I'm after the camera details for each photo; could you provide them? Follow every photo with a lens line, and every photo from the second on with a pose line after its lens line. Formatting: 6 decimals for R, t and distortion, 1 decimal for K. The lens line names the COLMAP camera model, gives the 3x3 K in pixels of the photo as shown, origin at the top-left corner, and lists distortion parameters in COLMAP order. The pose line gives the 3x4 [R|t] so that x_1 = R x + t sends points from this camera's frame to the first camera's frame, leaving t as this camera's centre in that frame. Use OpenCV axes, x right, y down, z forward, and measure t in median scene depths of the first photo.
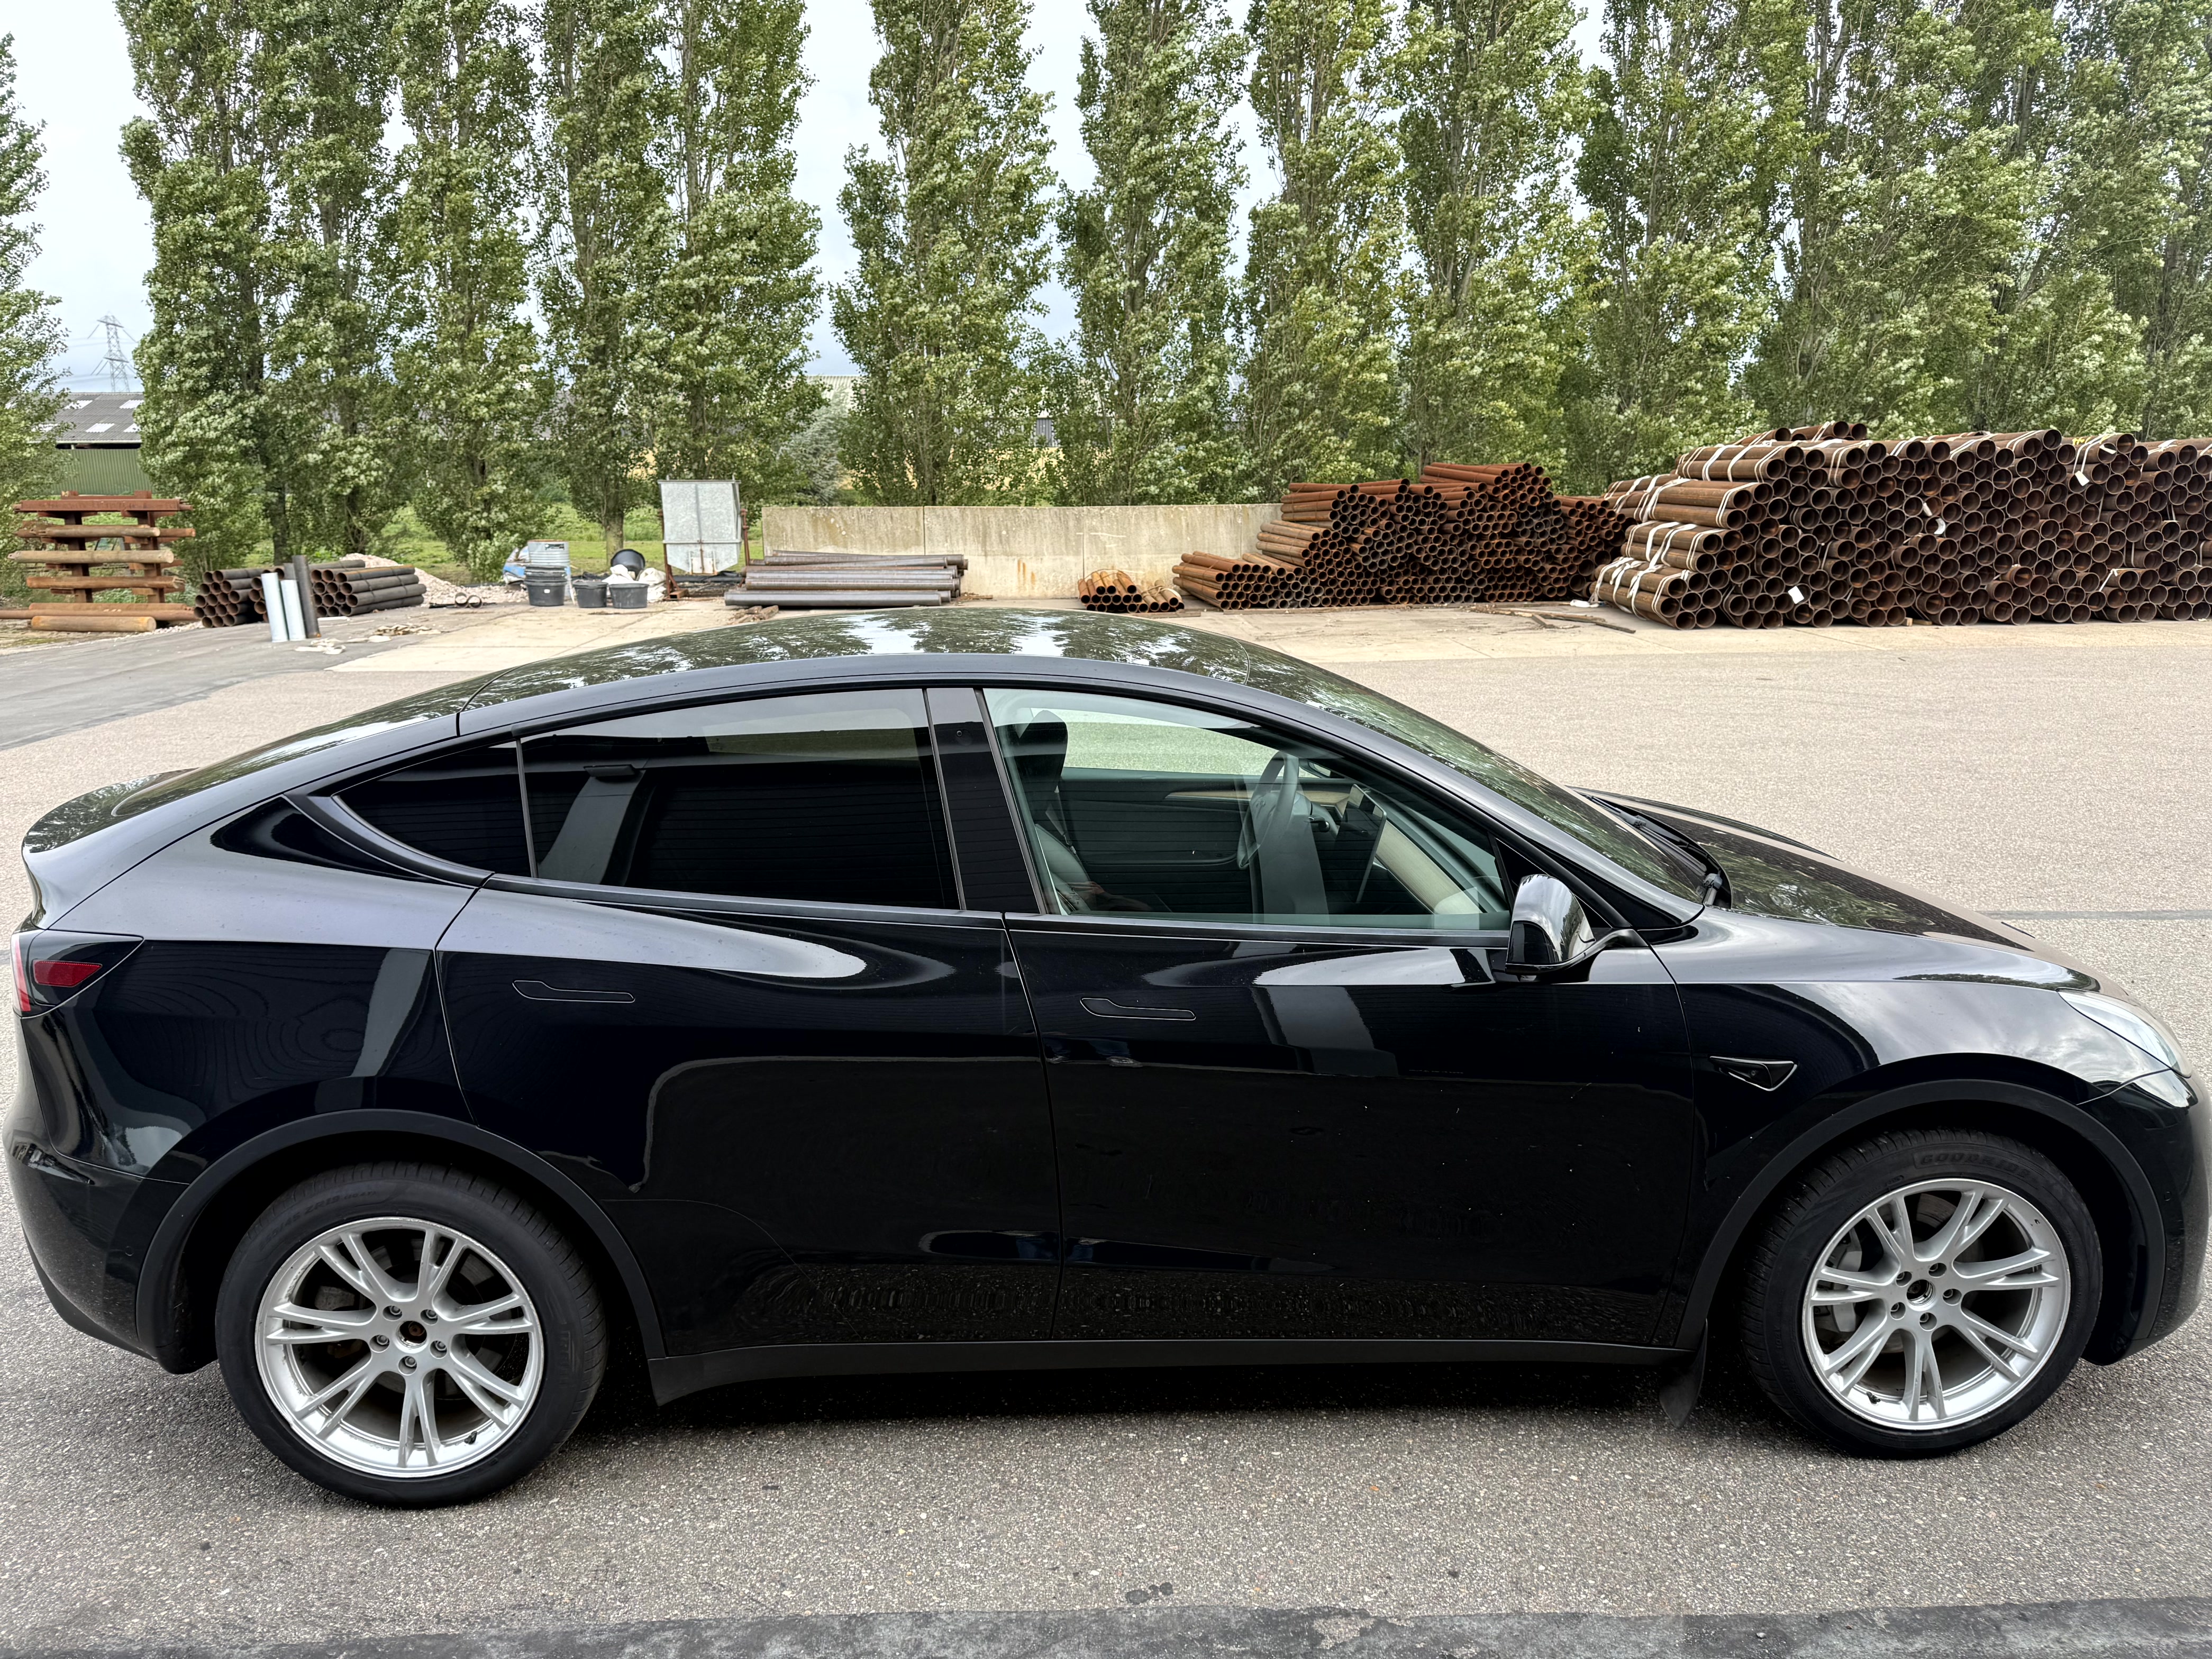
lens RADIAL K [[1552.7, 0, 1089.0], [0, 1552.7, 828.7], [0, 0, 1]] dist [0.004912, 0.002633]
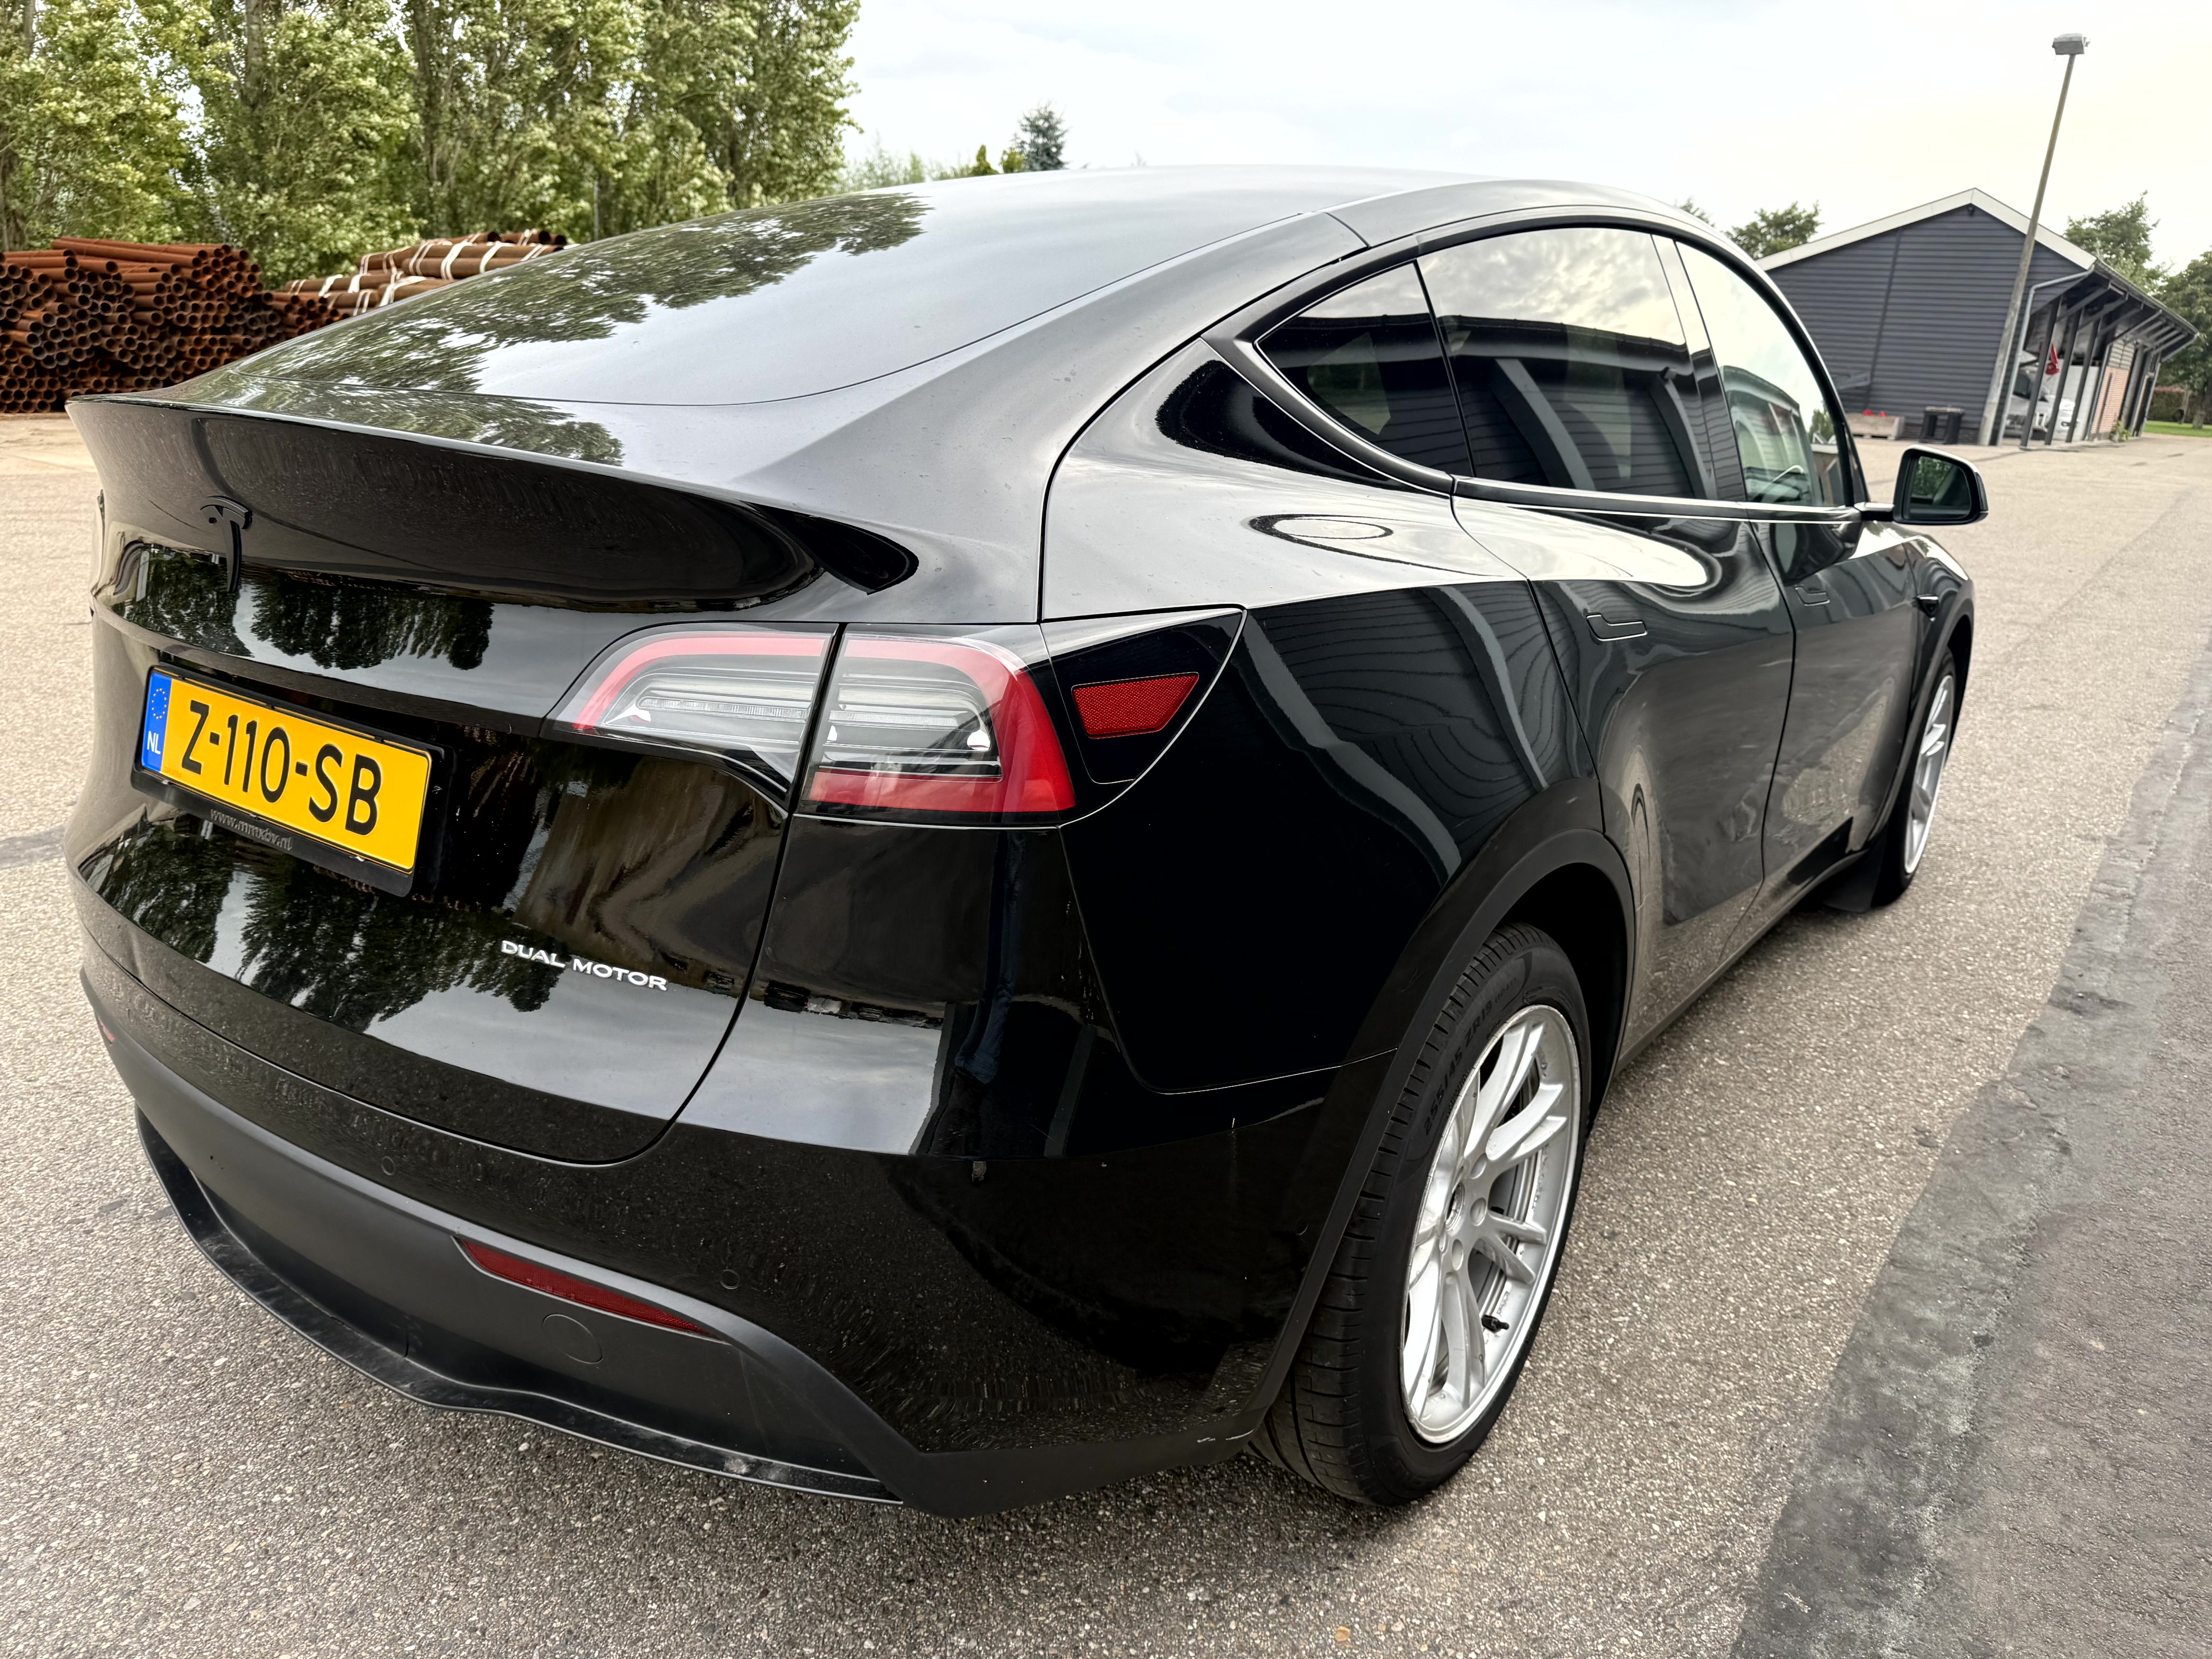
lens RADIAL K [[1552.7, 0, 1098.5], [0, 1552.7, 822.5], [0, 0, 1]] dist [0.004912, 0.002633]
pose [[0.619978, -0.190170, 0.761225, -0.130798], [0.121022, 0.981750, 0.146696, 0.007717], [-0.775230, 0.001177, 0.631678, 0.094602]]
